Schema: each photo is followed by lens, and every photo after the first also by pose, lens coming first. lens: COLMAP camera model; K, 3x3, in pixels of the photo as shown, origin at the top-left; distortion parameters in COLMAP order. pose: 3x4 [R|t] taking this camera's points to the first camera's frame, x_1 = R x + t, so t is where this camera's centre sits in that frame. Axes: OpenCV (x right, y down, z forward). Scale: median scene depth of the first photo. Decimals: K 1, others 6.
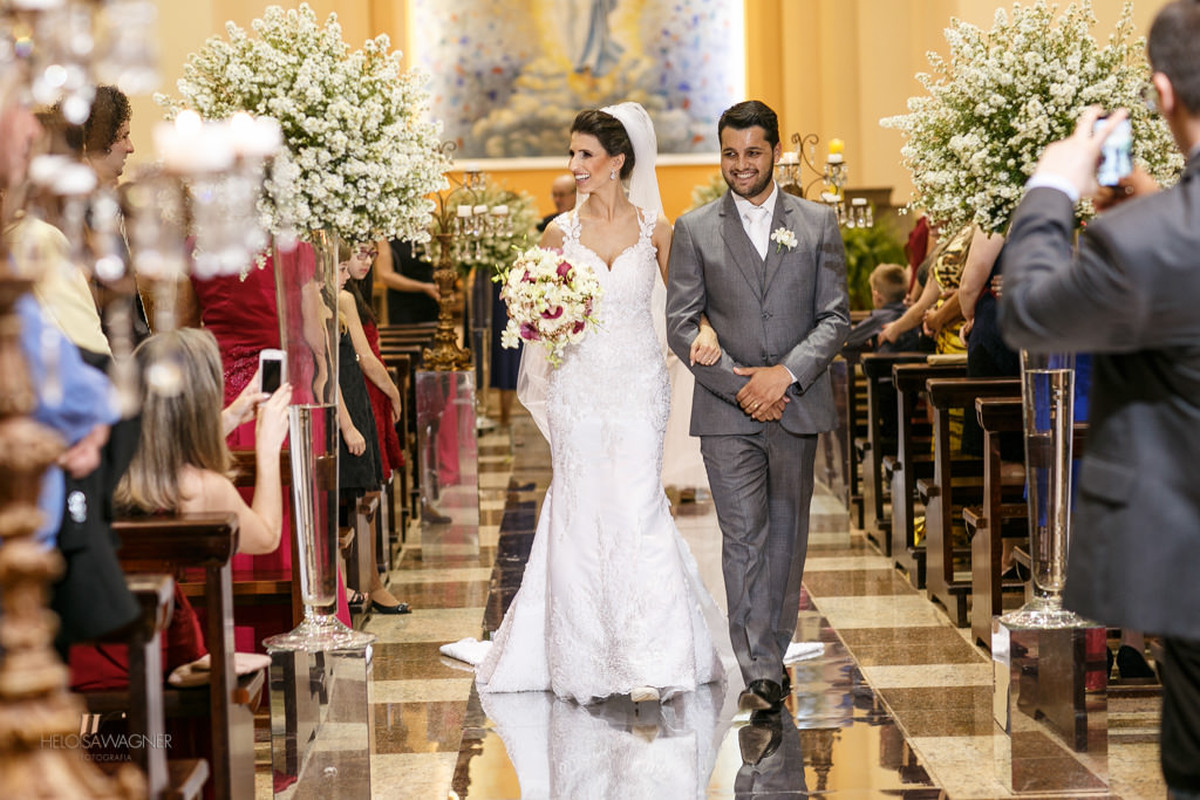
lens RADIAL K [[2978.5, 0, 608.1], [0, 2978.5, 395.3], [0, 0, 1]] dist [0.002925, 0.000000]
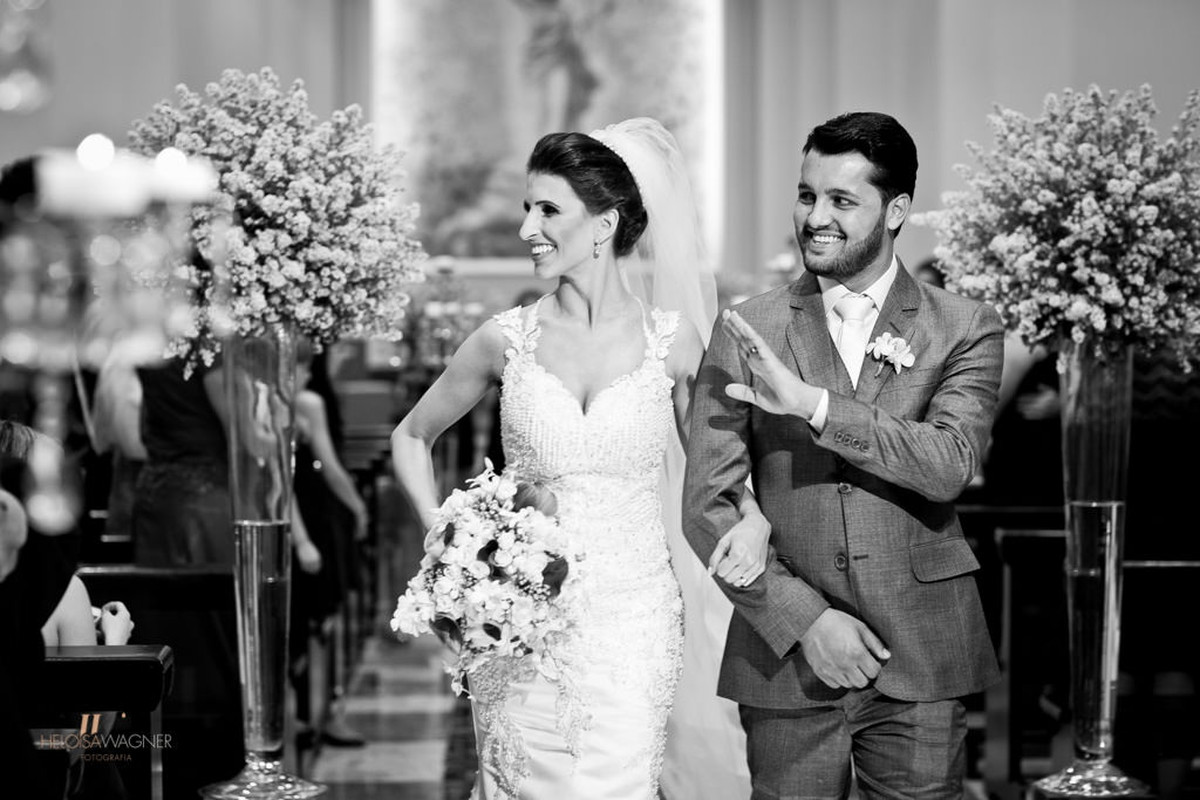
lens RADIAL K [[2978.5, 0, 591.4], [0, 2978.5, 399.7], [0, 0, 1]] dist [0.002925, 0.000000]
pose [[0.999650, 0.025235, 0.007950, -0.009949], [-0.024944, 0.999081, -0.034854, -0.004530], [-0.008823, 0.034644, 0.999361, 0.117423]]
